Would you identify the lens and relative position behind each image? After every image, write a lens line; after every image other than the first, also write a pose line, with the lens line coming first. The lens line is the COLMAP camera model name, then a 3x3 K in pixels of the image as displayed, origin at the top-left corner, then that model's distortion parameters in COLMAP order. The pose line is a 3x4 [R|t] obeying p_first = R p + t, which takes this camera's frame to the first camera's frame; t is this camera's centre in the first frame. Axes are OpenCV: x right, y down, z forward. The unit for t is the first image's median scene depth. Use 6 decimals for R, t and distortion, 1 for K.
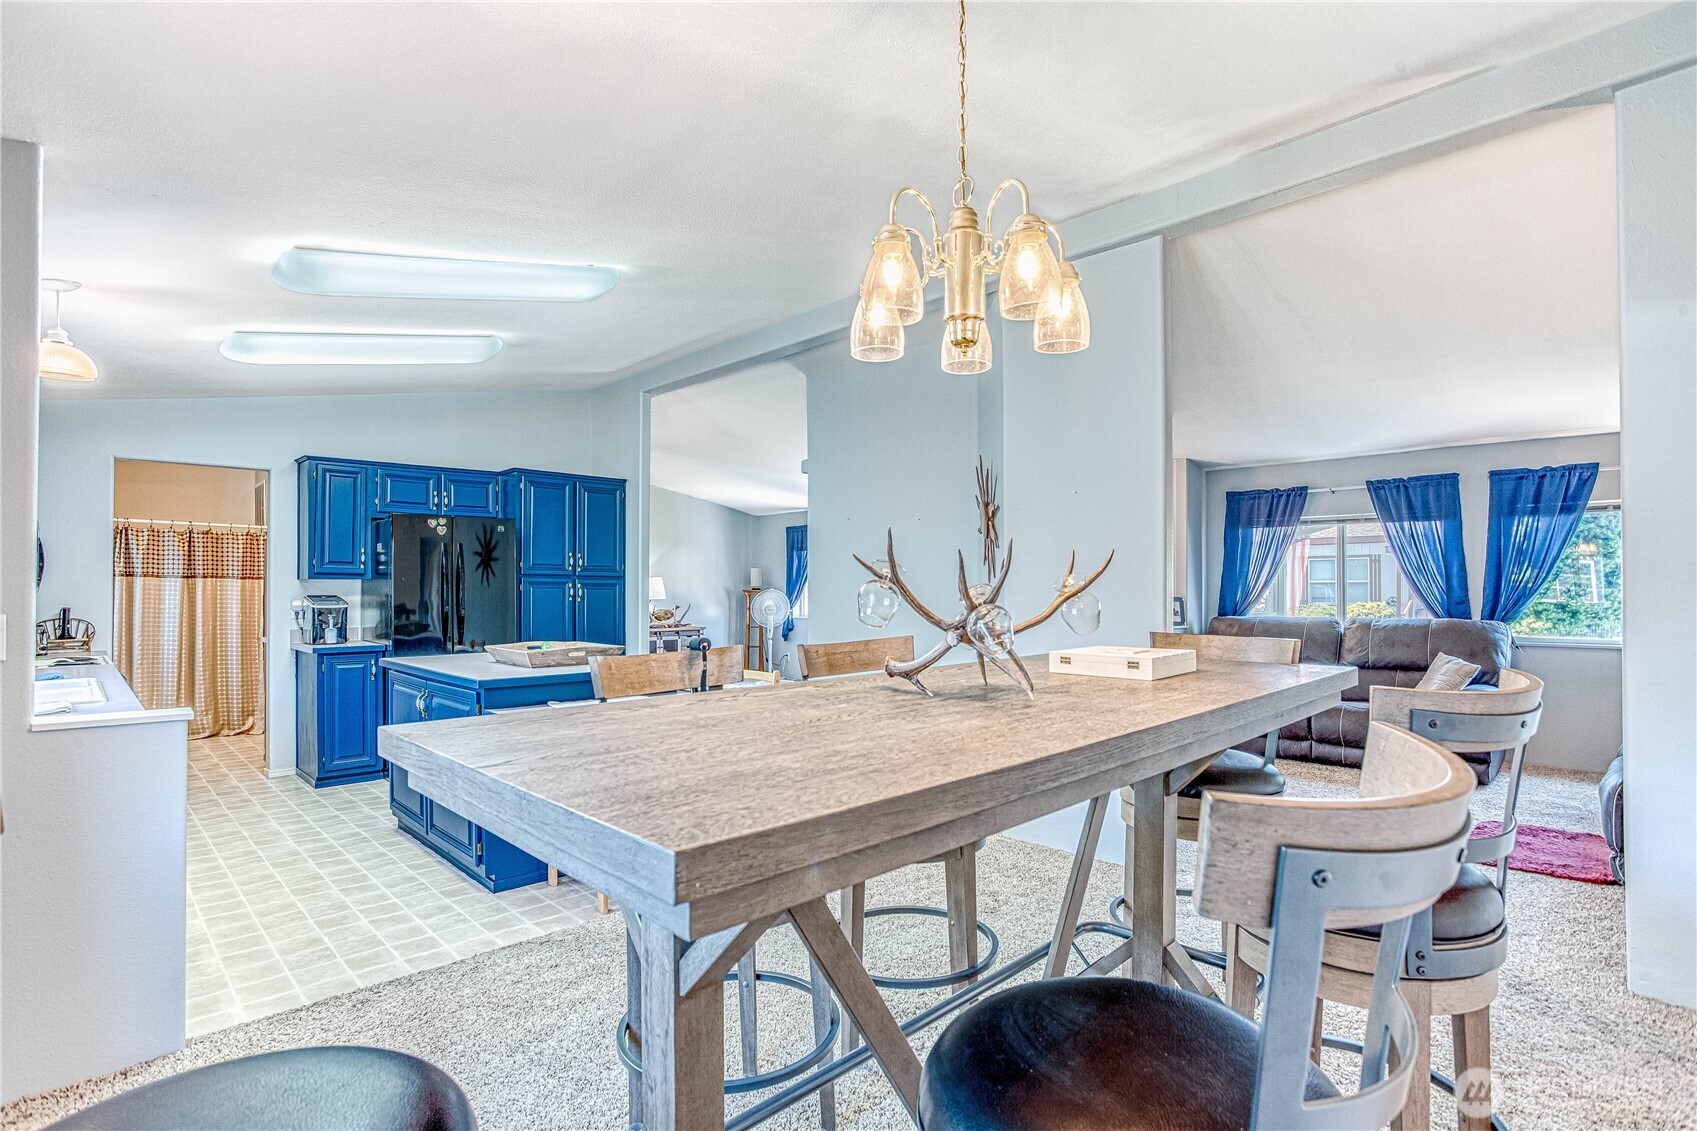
lens RADIAL K [[867.9, 0, 830.1], [0, 867.9, 583.0], [0, 0, 1]] dist [-0.004354, 0.022817]
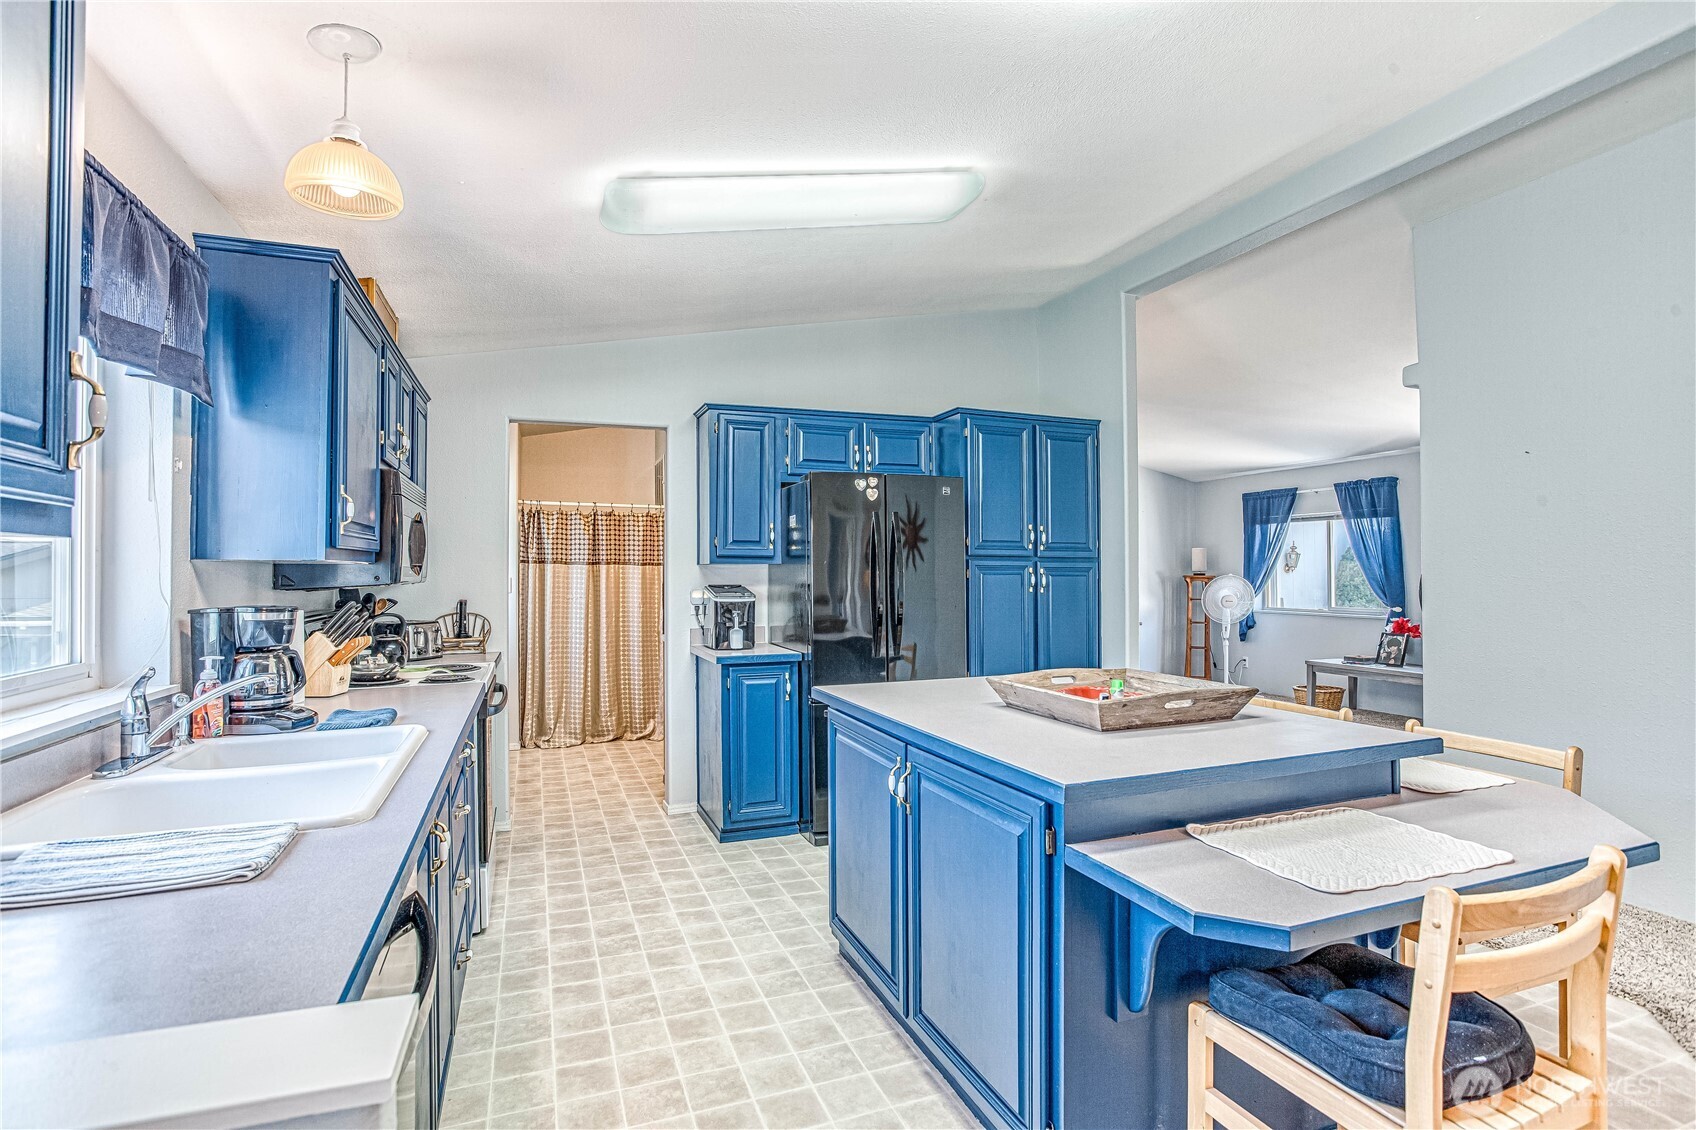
lens RADIAL K [[836.9, 0, 848.0], [0, 836.9, 565.0], [0, 0, 1]] dist [-0.001713, 0.000089]
pose [[0.933985, -0.007316, -0.357237, -0.210883], [0.005900, 0.999970, -0.005055, 0.000732], [0.357263, 0.002614, 0.934000, 0.334845]]
